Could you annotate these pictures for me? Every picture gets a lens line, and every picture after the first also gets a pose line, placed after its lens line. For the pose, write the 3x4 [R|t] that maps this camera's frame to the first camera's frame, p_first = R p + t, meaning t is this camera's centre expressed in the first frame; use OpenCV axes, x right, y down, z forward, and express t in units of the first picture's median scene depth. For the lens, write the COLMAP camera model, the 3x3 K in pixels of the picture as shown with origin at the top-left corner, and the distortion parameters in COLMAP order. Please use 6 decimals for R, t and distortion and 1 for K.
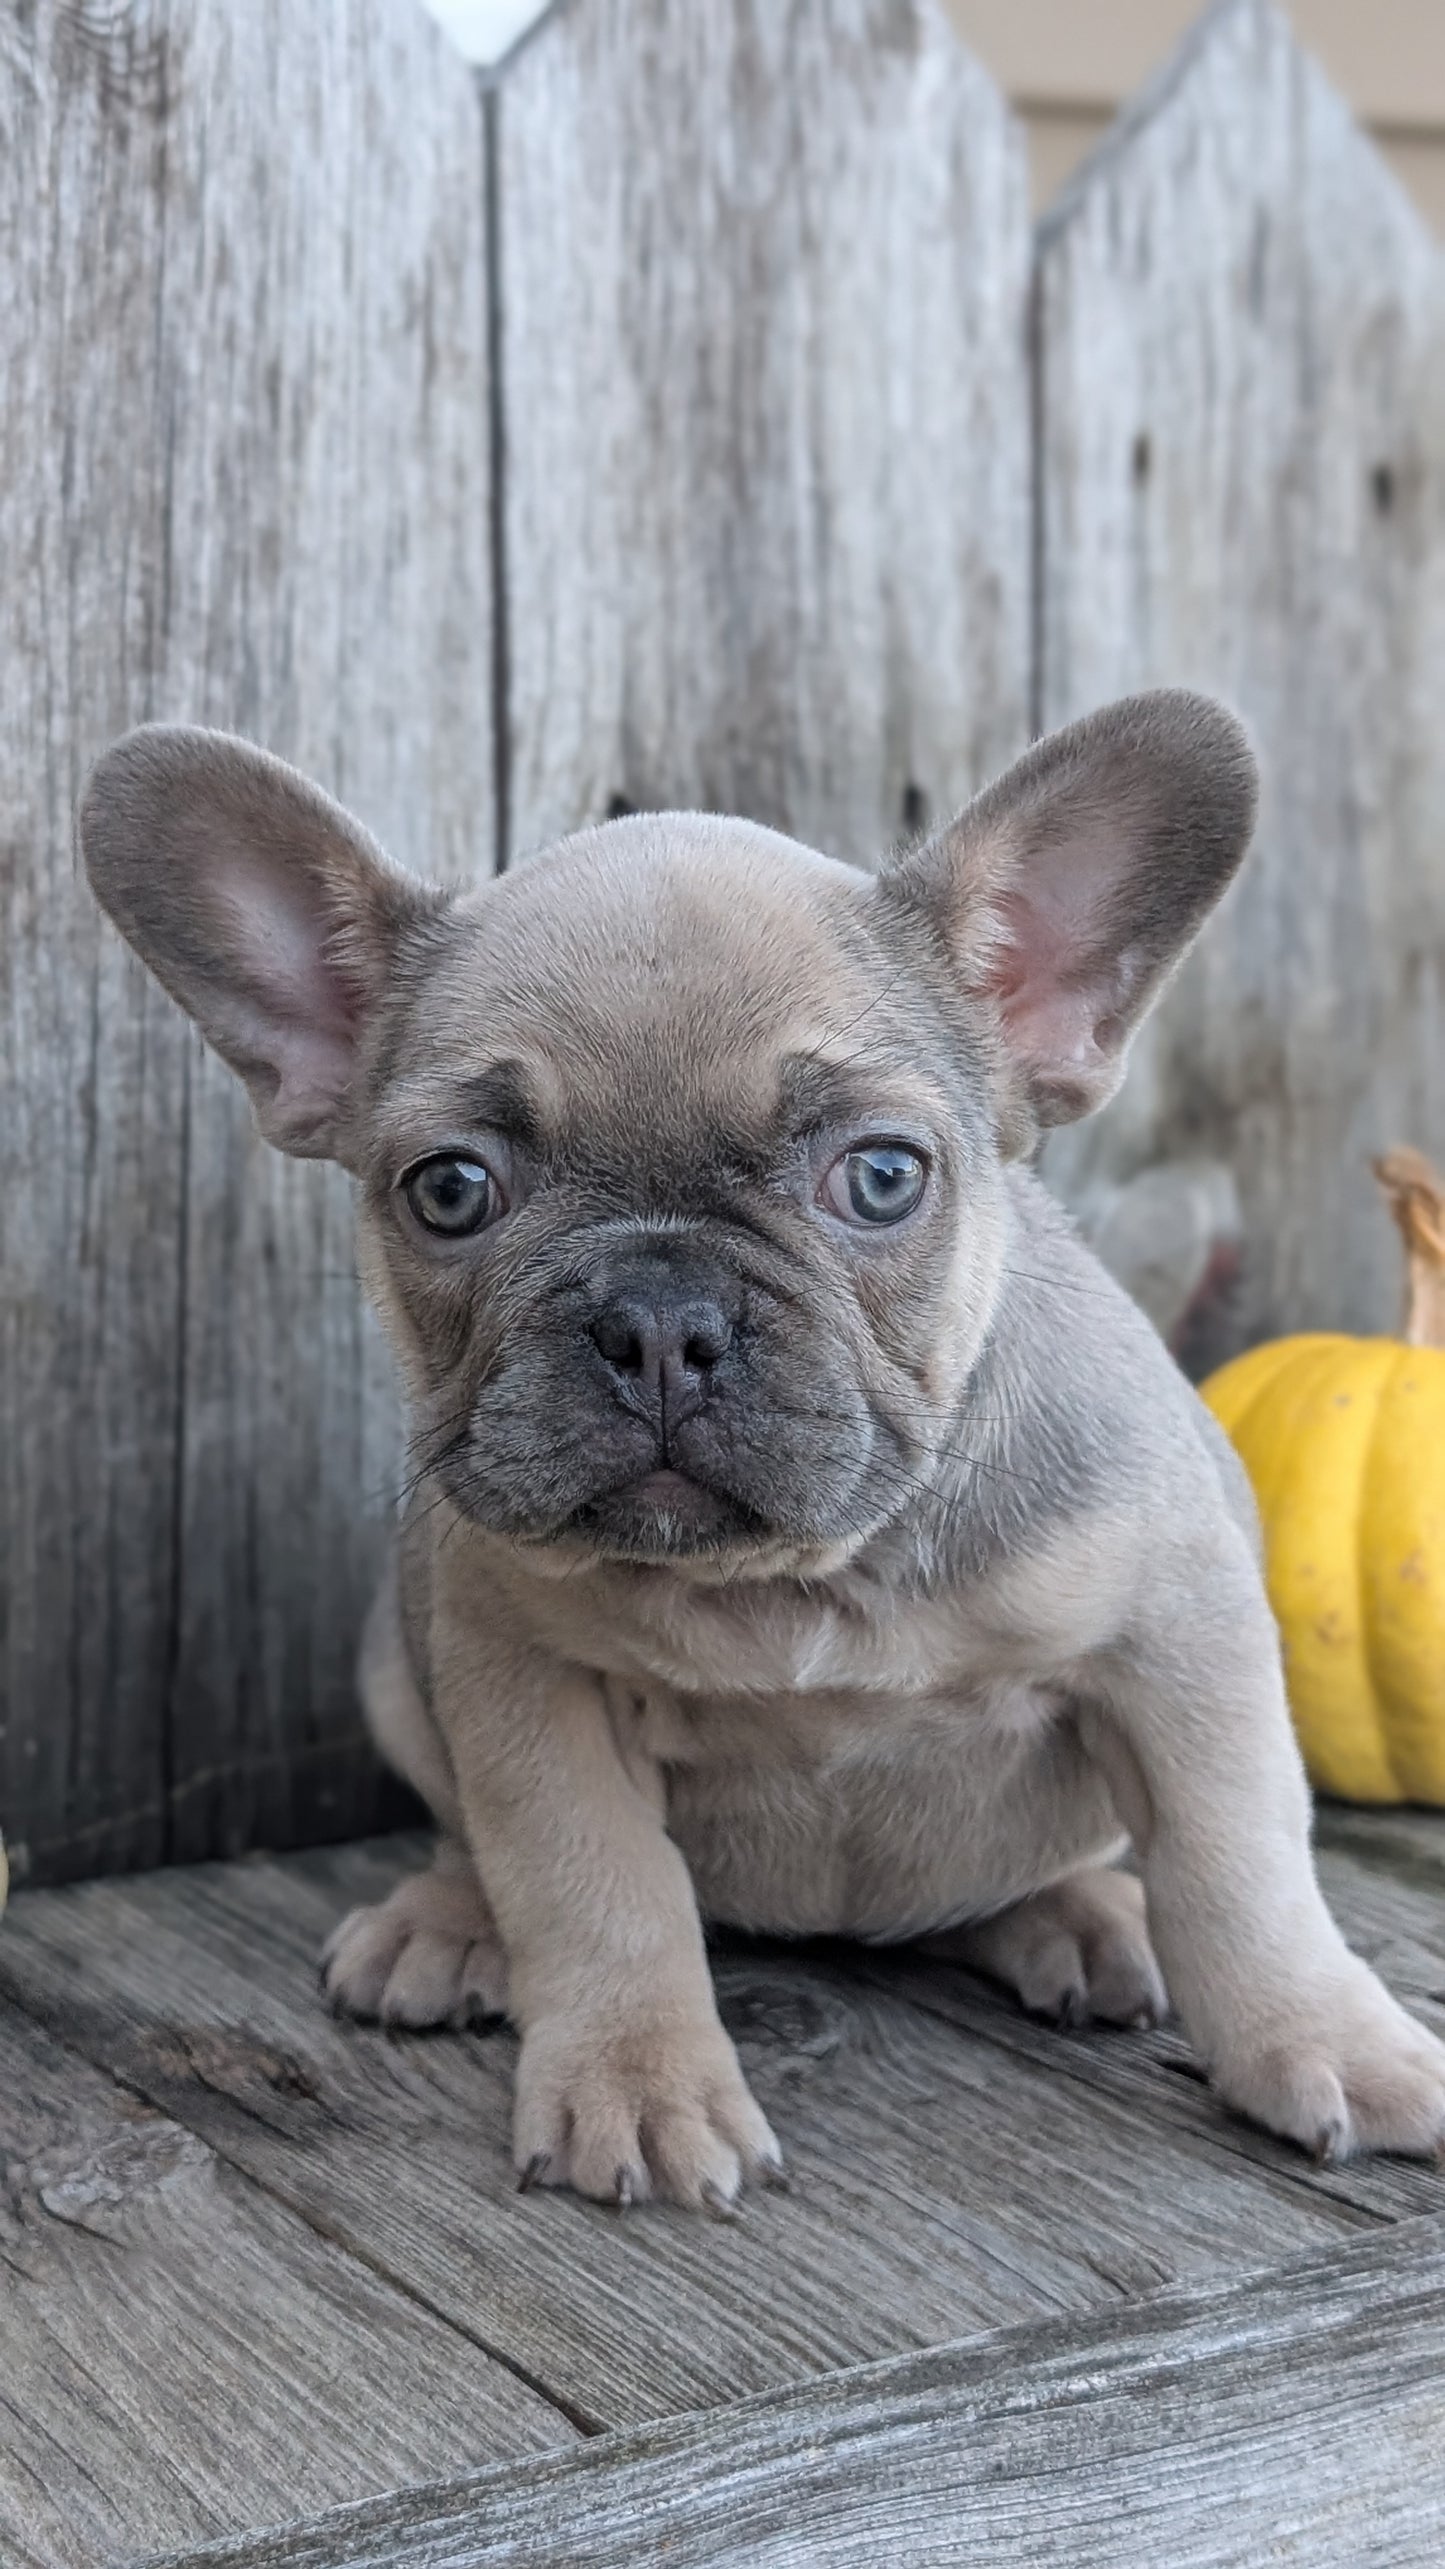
lens RADIAL K [[3834.3, 0, 627.0], [0, 3834.3, 1325.4], [0, 0, 1]] dist [0.019936, 0.000000]
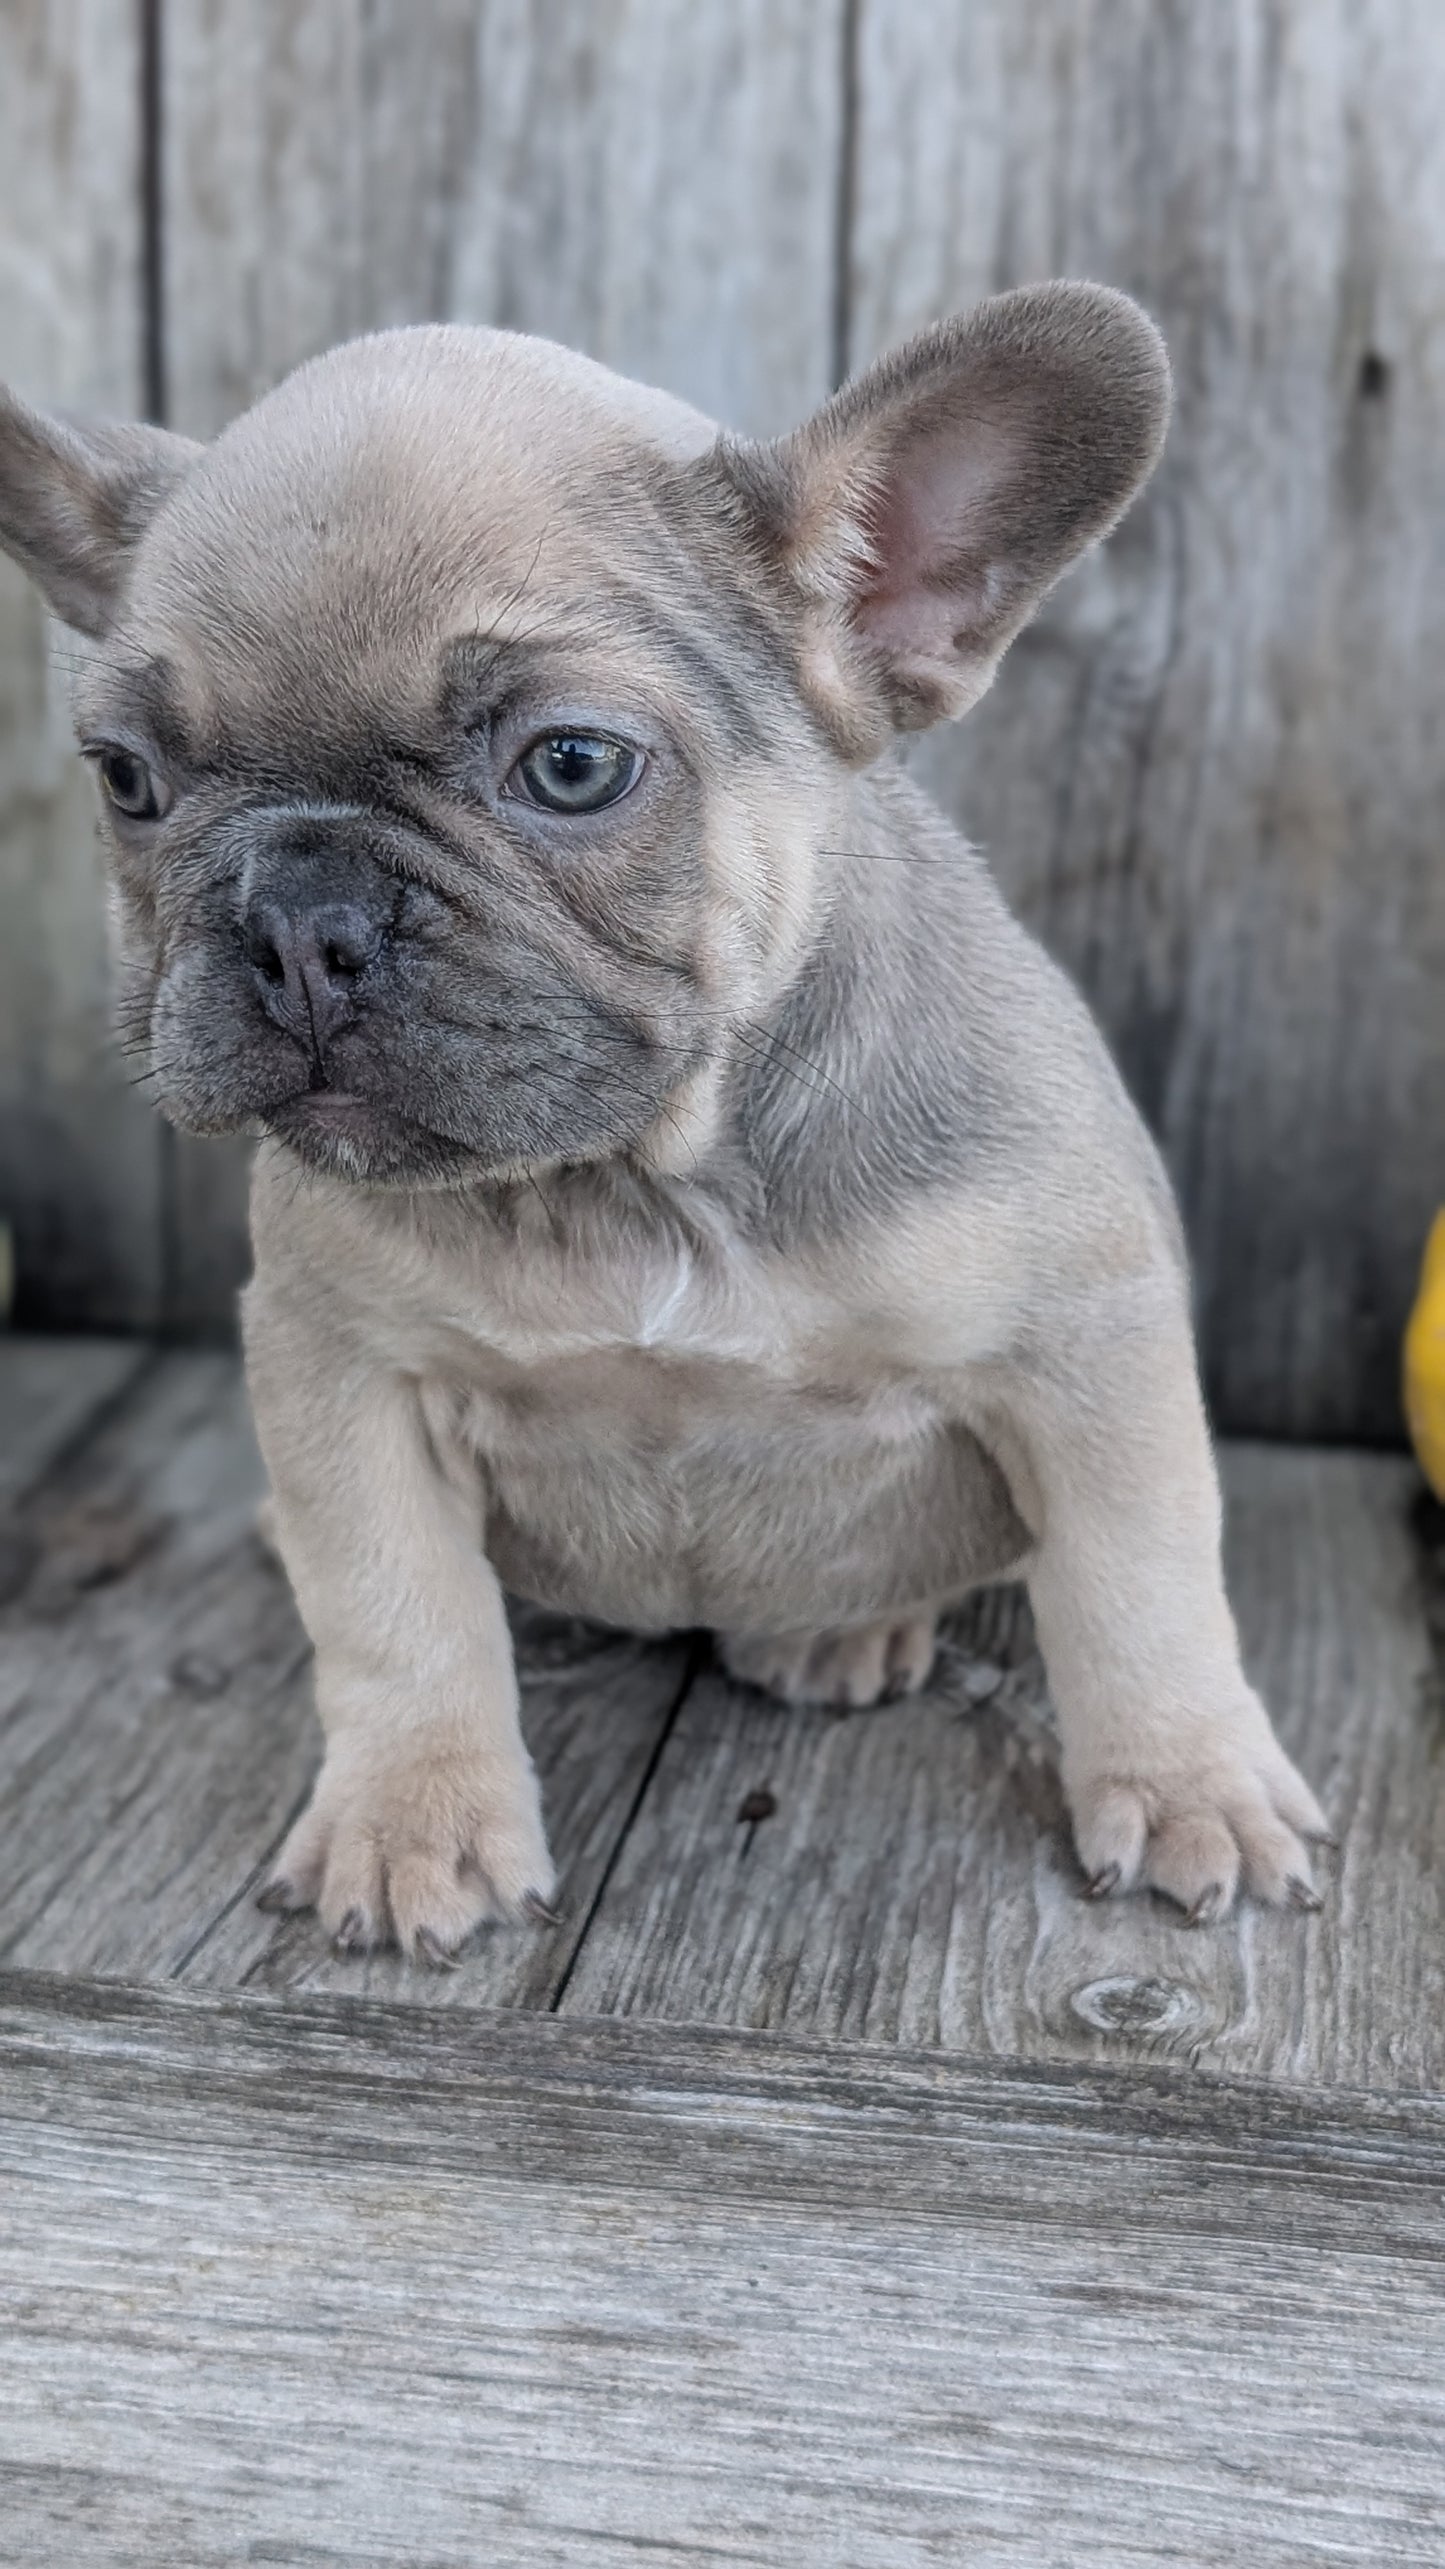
lens RADIAL K [[3834.3, 0, 709.4], [0, 3834.3, 1264.6], [0, 0, 1]] dist [0.019936, 0.000000]
pose [[0.776005, 0.214743, -0.593044, 0.575940], [-0.118702, 0.973177, 0.197067, -0.103738], [0.619456, -0.082529, 0.780681, 0.232917]]
